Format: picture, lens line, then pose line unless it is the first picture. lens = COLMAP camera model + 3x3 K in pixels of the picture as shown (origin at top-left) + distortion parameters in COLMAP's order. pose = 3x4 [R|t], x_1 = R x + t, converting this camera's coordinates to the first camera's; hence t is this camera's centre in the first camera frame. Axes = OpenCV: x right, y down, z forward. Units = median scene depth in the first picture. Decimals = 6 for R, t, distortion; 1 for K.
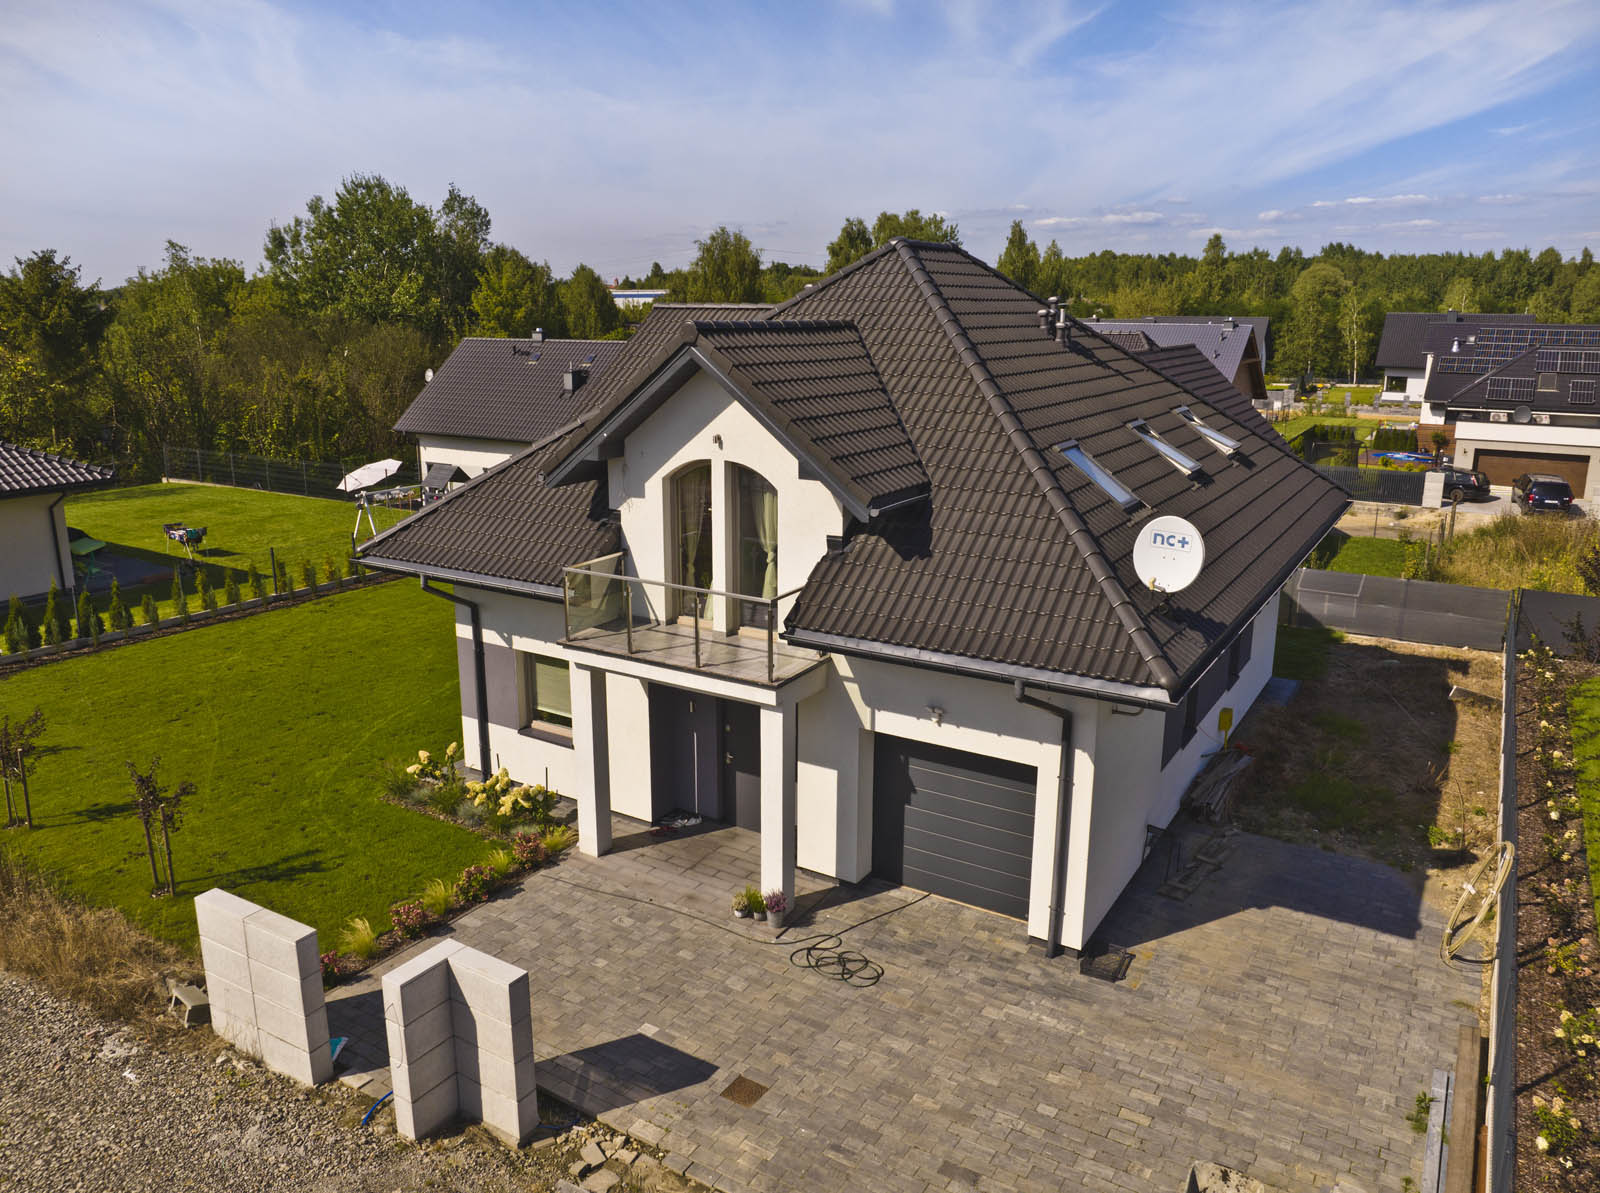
lens RADIAL K [[1143.9, 0, 774.6], [0, 1143.9, 594.0], [0, 0, 1]] dist [-0.033925, -0.004184]
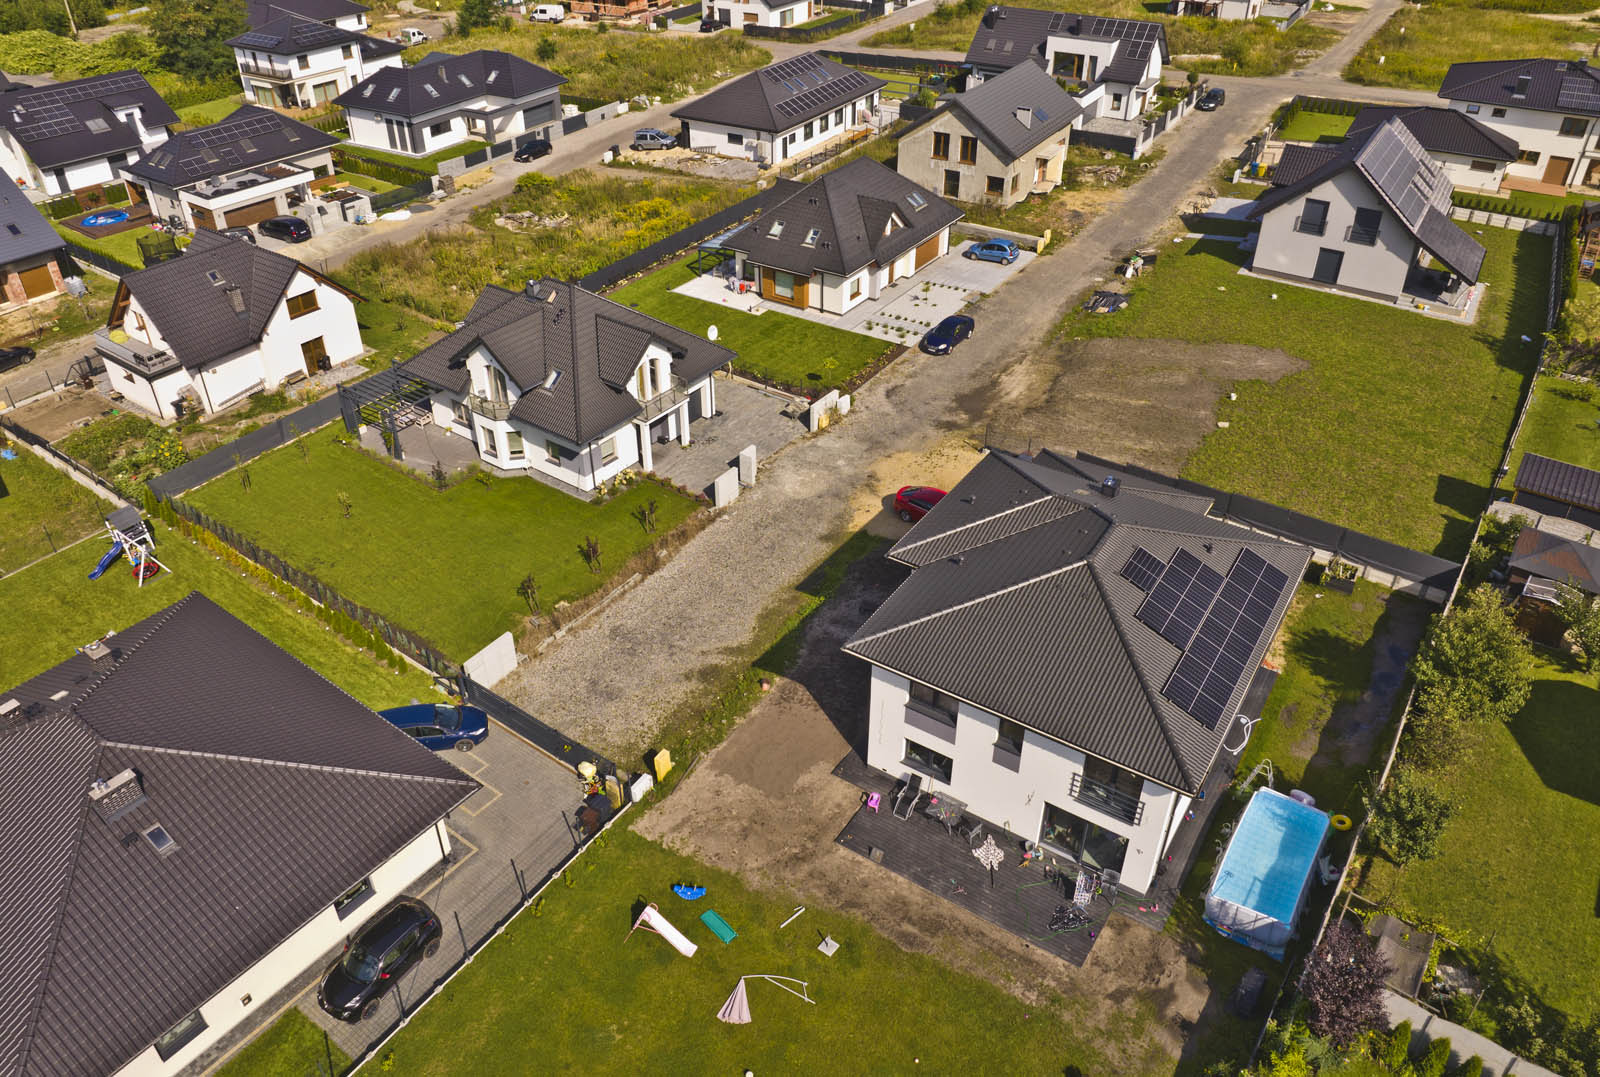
lens RADIAL K [[1115.1, 0, 792.3], [0, 1115.1, 509.1], [0, 0, 1]] dist [-0.005044, -0.074074]
pose [[0.067400, -0.553703, 0.829982, -3.896732], [0.248299, 0.815010, 0.523551, -1.769312], [-0.966336, 0.170797, 0.192416, -0.169463]]
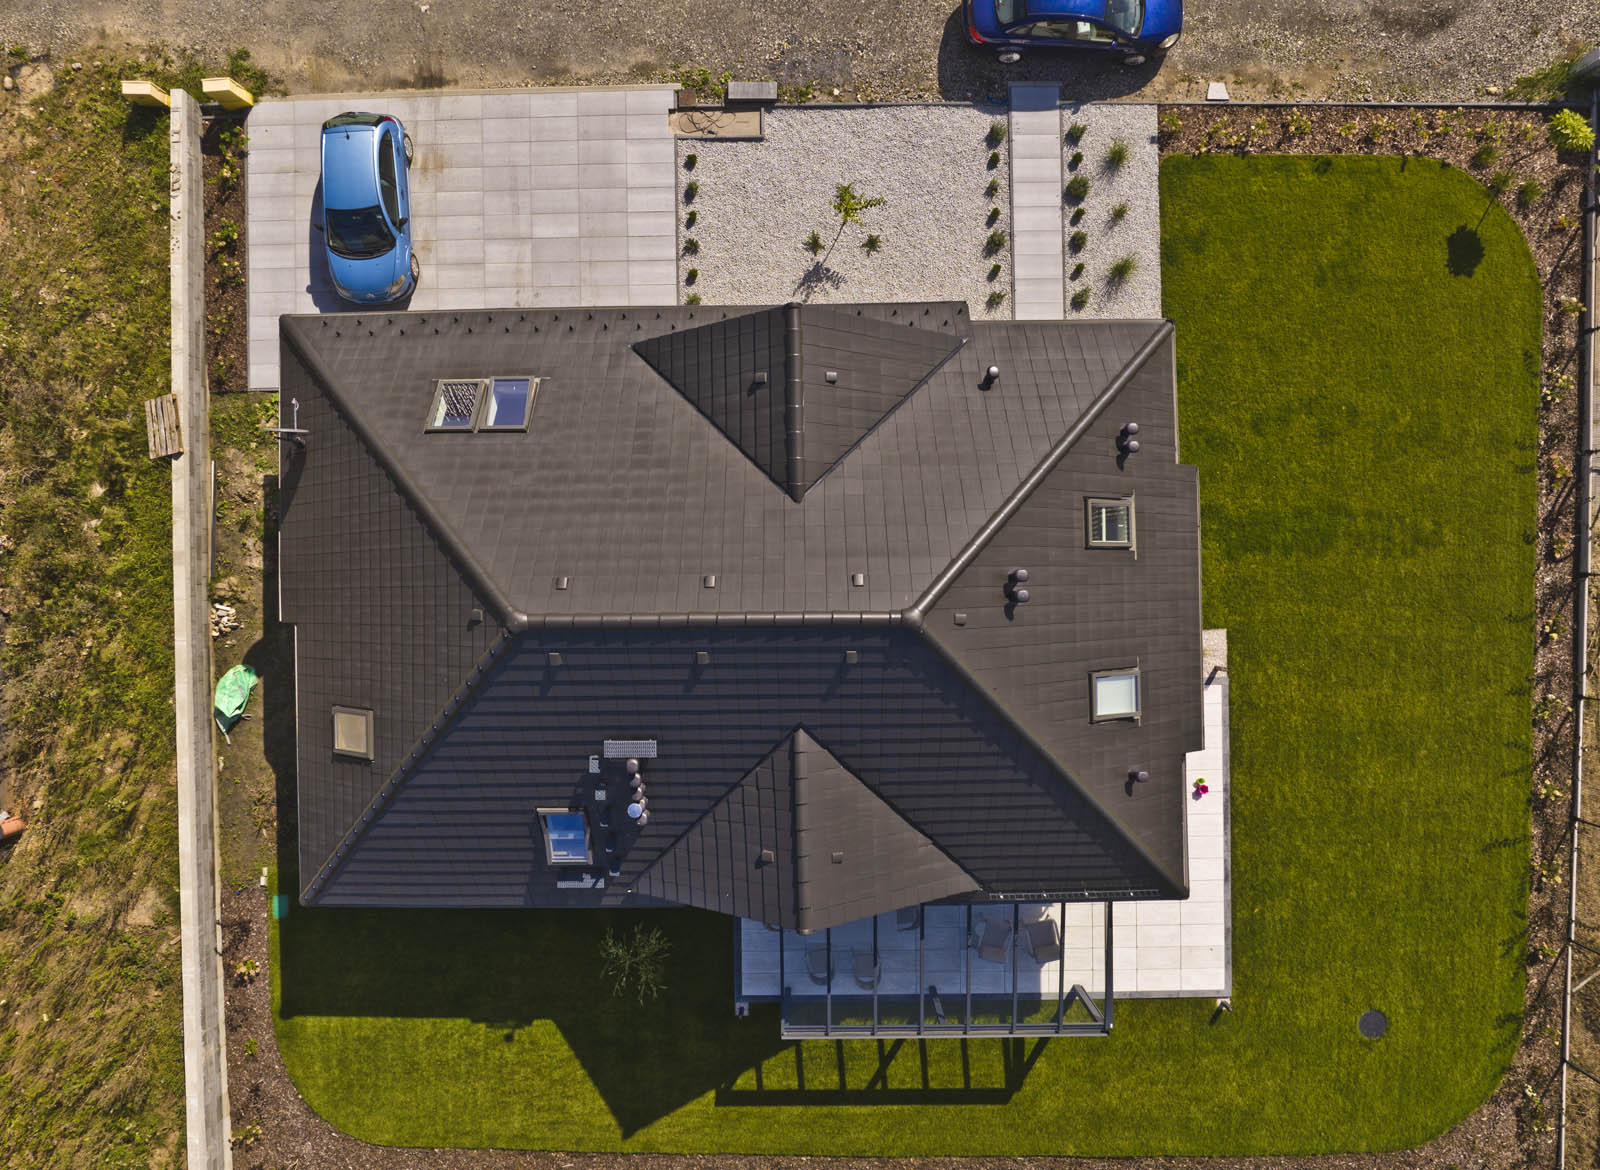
lens RADIAL K [[1116.3, 0, 794.7], [0, 1116.3, 583.7], [0, 0, 1]] dist [-0.029619, -0.002758]
pose [[-0.857956, 0.513716, 0.002907, 1.780284], [-0.115445, -0.198311, 0.973317, -1.249278], [0.500584, 0.834727, 0.229448, 0.116094]]
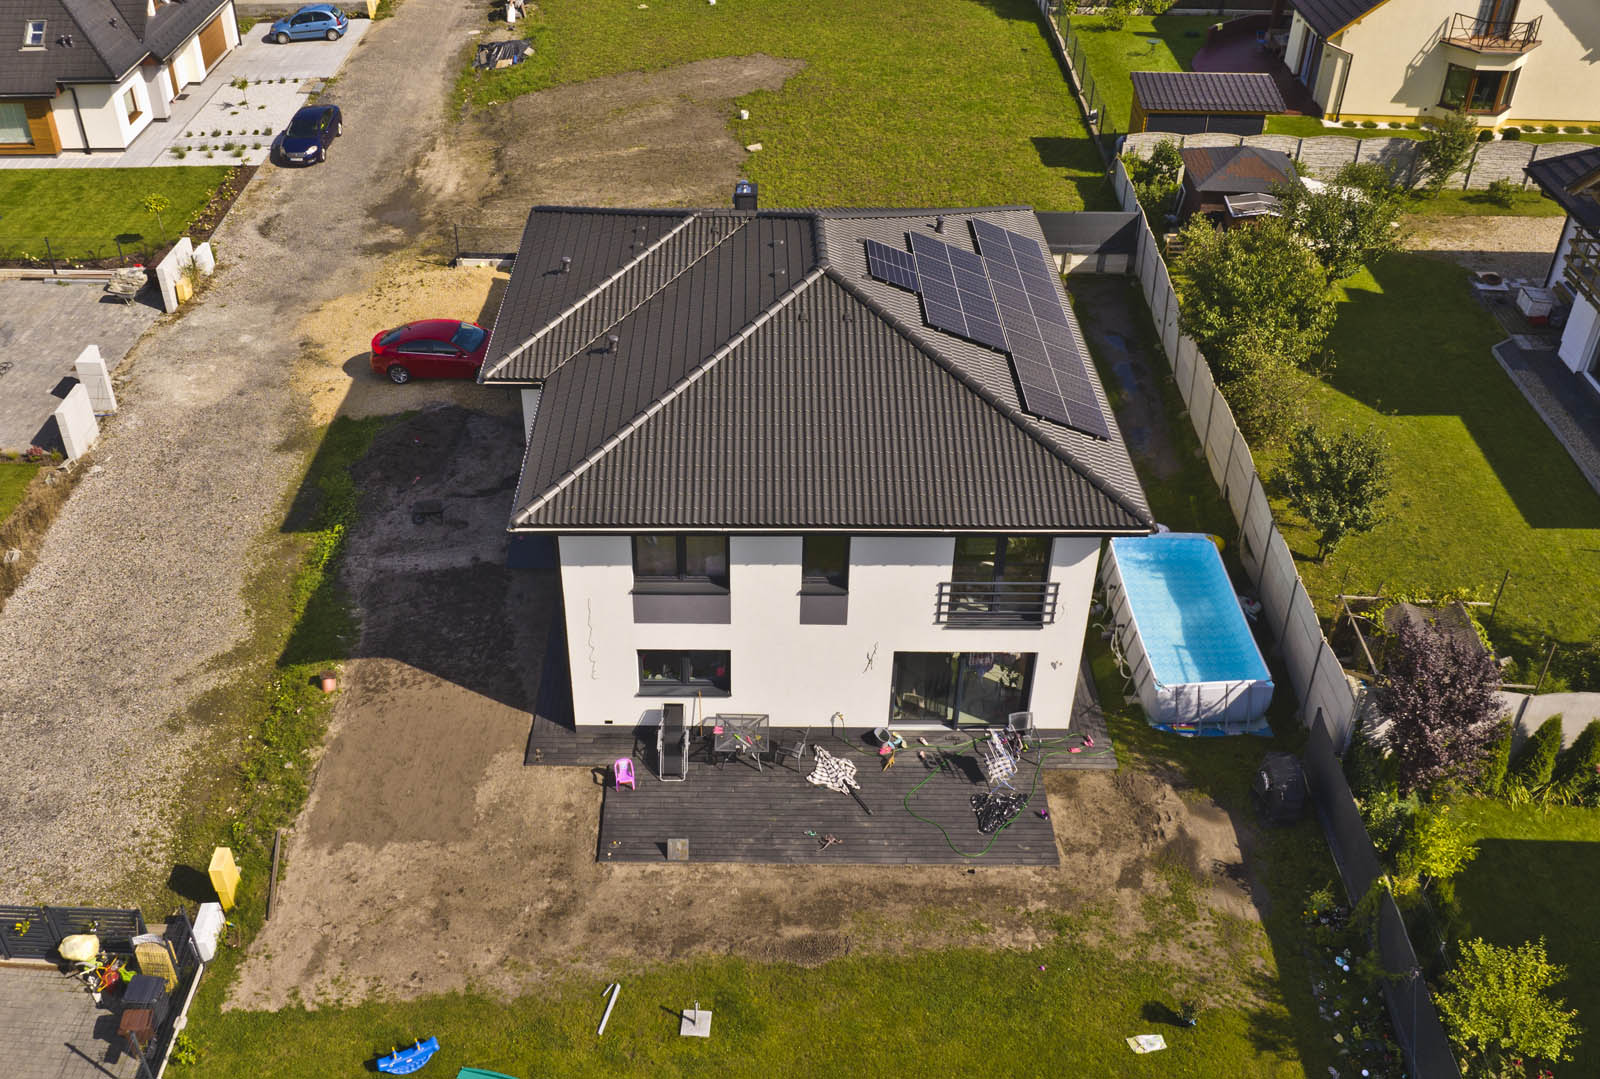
lens RADIAL K [[1447.5, 0, 707.7], [0, 1447.5, 499.6], [0, 0, 1]] dist [-0.029871, -0.013280]
pose [[-0.476708, -0.497259, 0.724902, -3.333233], [0.225907, 0.727637, 0.647696, -1.262429], [-0.849538, 0.472522, -0.234536, 0.516629]]
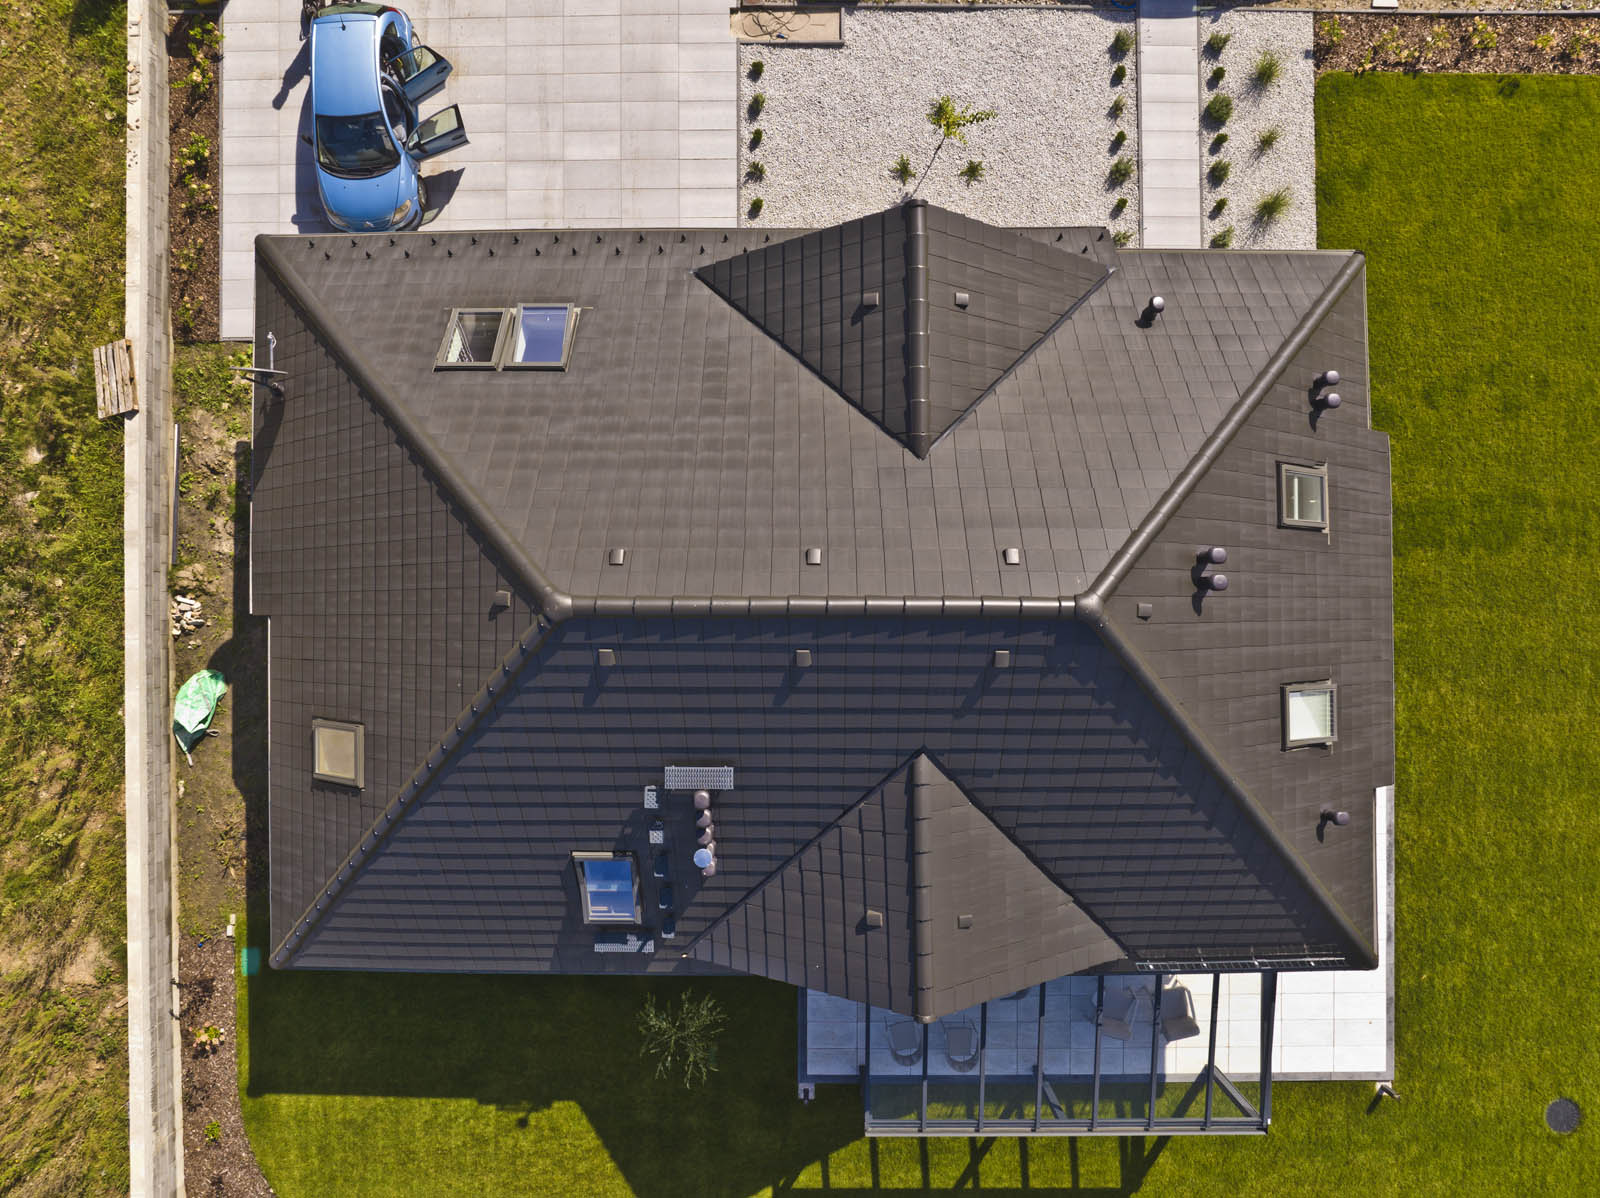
lens RADIAL K [[1122.8, 0, 796.0], [0, 1122.8, 604.4], [0, 0, 1]] dist [-0.044229, 0.022604]
pose [[-0.863463, 0.504409, -0.001562, 1.891249], [-0.116190, -0.195883, 0.973720, -0.967029], [0.490847, 0.840953, 0.227745, 0.161448]]
